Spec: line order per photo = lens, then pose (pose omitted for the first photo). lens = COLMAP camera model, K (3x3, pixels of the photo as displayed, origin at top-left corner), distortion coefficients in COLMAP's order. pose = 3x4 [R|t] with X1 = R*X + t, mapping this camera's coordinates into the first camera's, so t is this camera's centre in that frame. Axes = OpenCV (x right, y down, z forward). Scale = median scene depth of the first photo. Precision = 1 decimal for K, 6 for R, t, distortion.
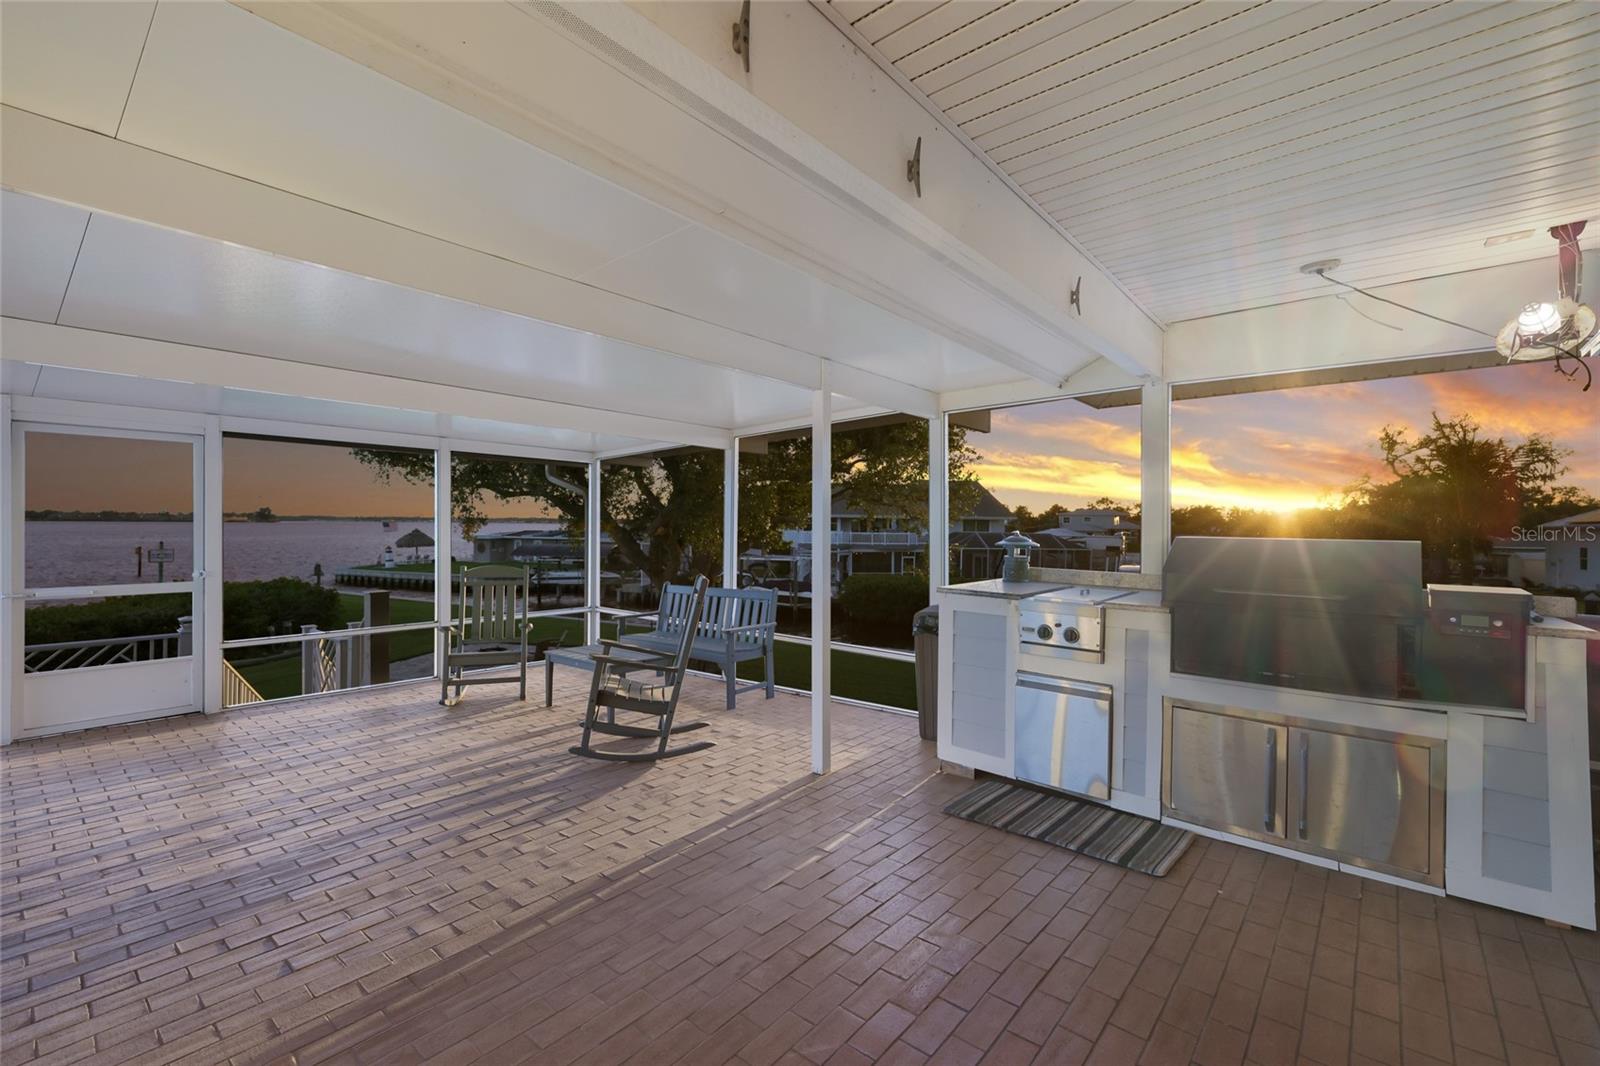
lens RADIAL K [[694.5, 0, 800.0], [0, 694.5, 533.0], [0, 0, 1]] dist [0.009532, 0.000139]
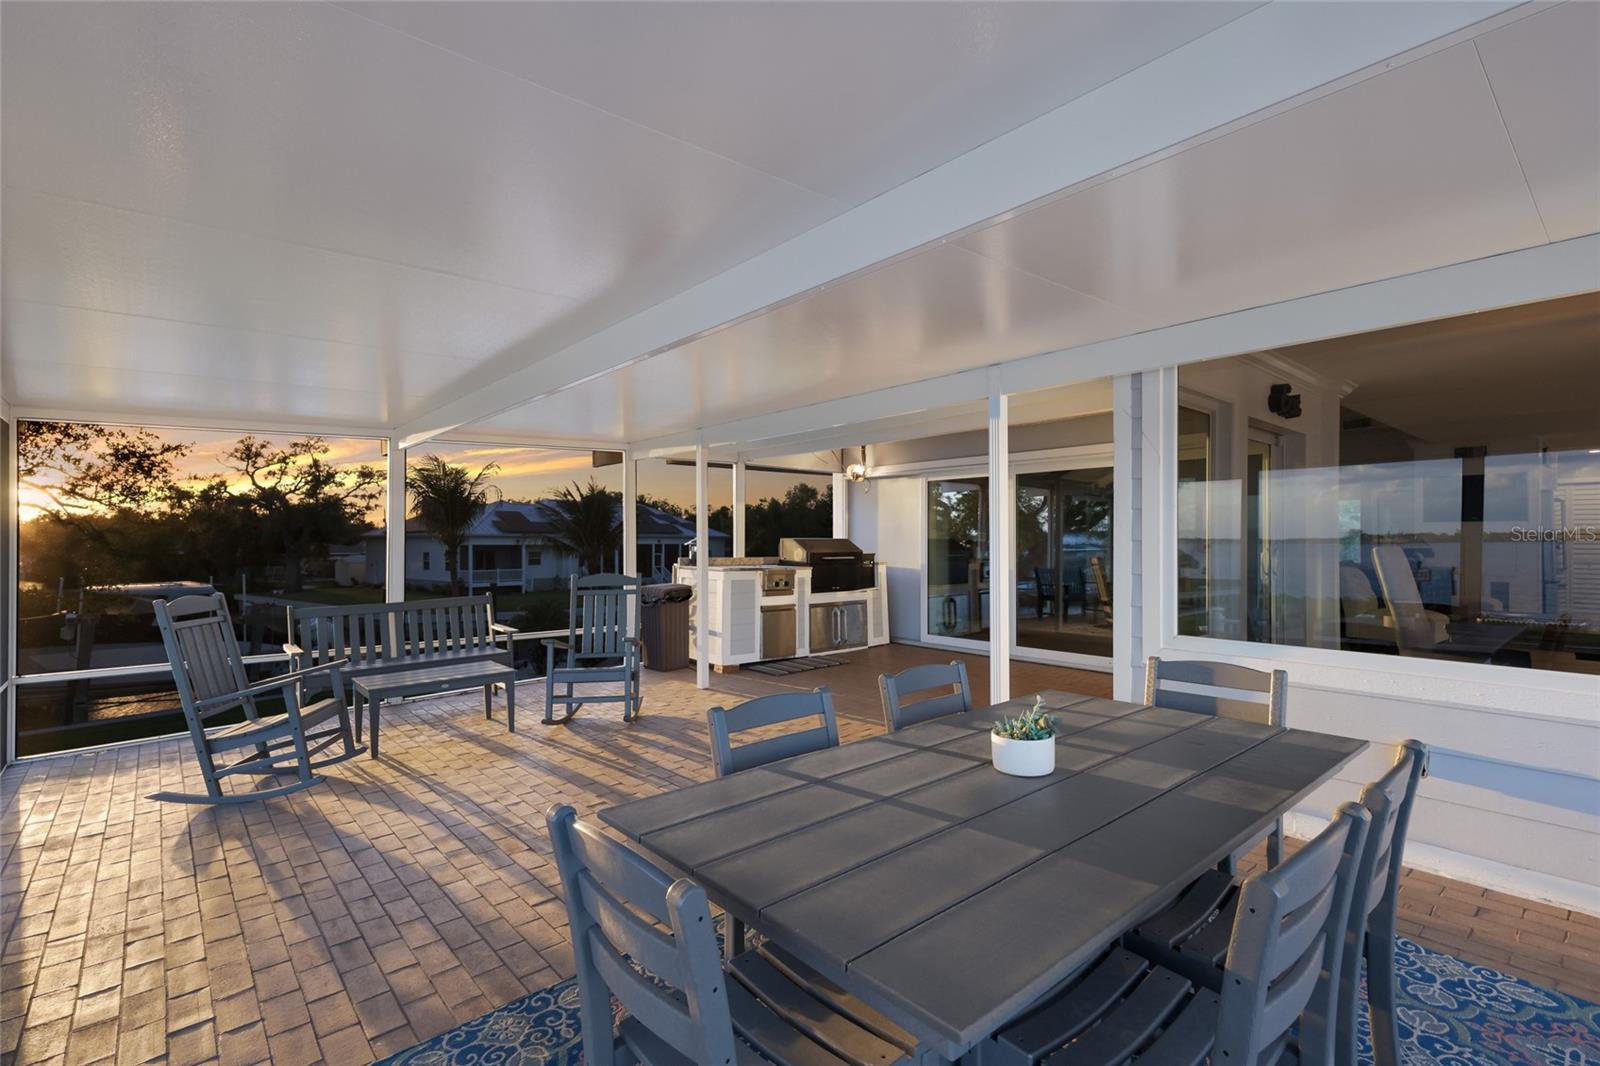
lens RADIAL K [[800.8, 0, 800.0], [0, 800.8, 533.0], [0, 0, 1]] dist [0.000154, -0.000013]
pose [[0.112677, 0.000244, 0.993632, -1.712623], [0.012783, 0.999917, -0.001695, -0.003145], [-0.993549, 0.012893, 0.112665, 0.556449]]
